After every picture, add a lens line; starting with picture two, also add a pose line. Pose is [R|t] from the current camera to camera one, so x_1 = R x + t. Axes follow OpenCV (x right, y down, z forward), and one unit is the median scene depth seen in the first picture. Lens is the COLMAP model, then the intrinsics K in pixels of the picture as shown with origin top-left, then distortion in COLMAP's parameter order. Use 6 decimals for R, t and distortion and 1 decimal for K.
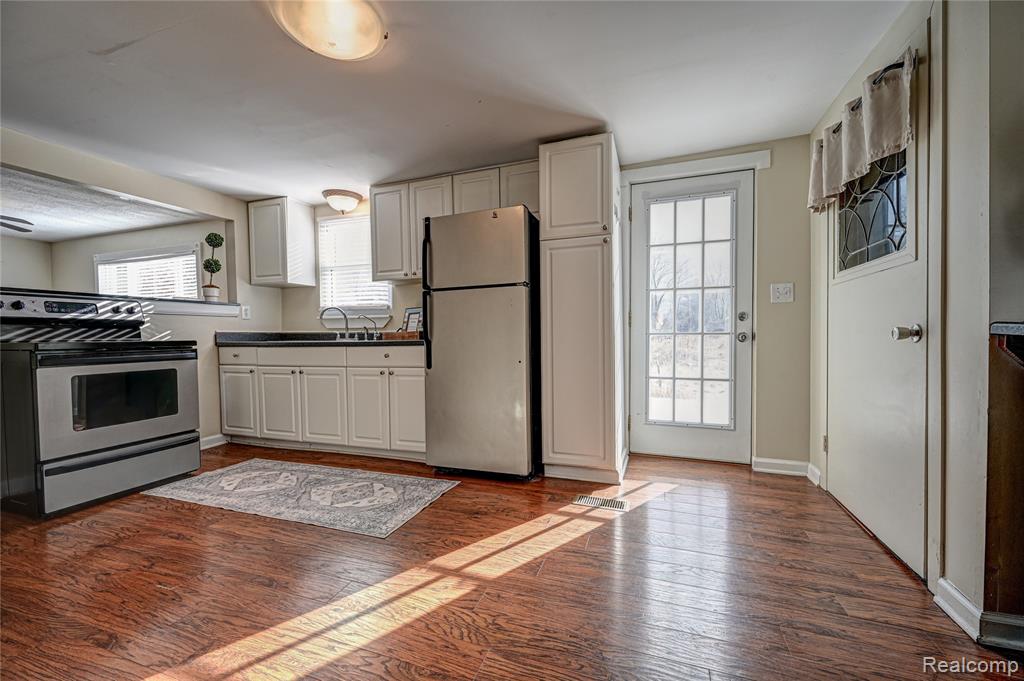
lens RADIAL K [[408.6, 0, 518.8], [0, 408.6, 344.8], [0, 0, 1]] dist [0.001129, -0.000521]
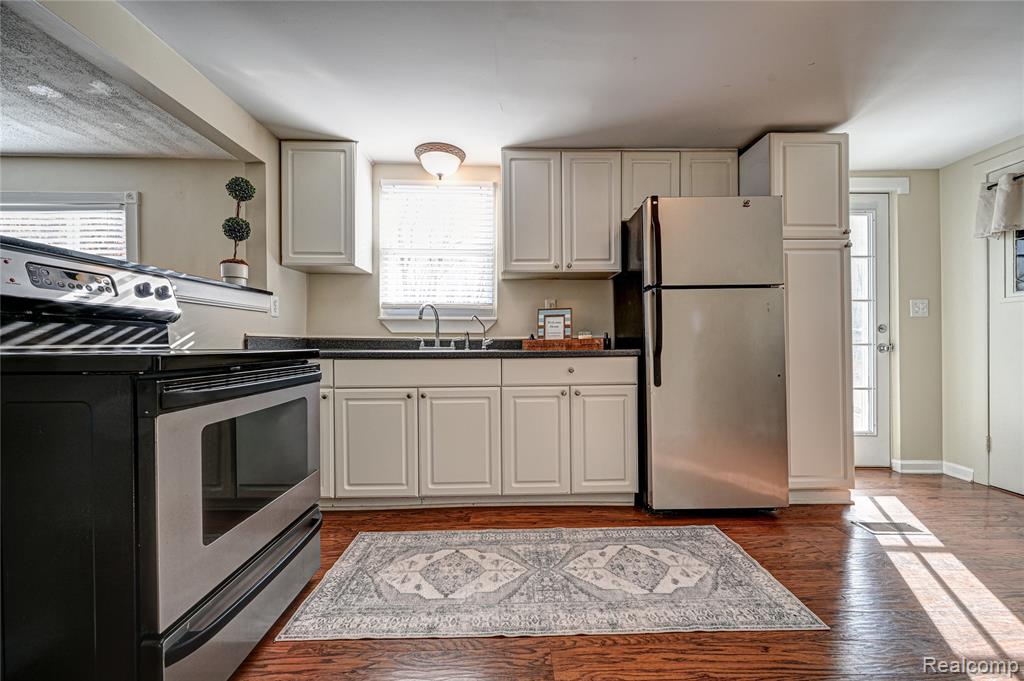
lens RADIAL K [[408.6, 0, 517.3], [0, 408.6, 343.9], [0, 0, 1]] dist [0.001129, -0.000521]
pose [[0.934087, 0.008364, 0.356947, -0.745215], [0.000222, 0.999712, -0.024005, -0.004266], [-0.357045, 0.022502, 0.933816, 0.352754]]
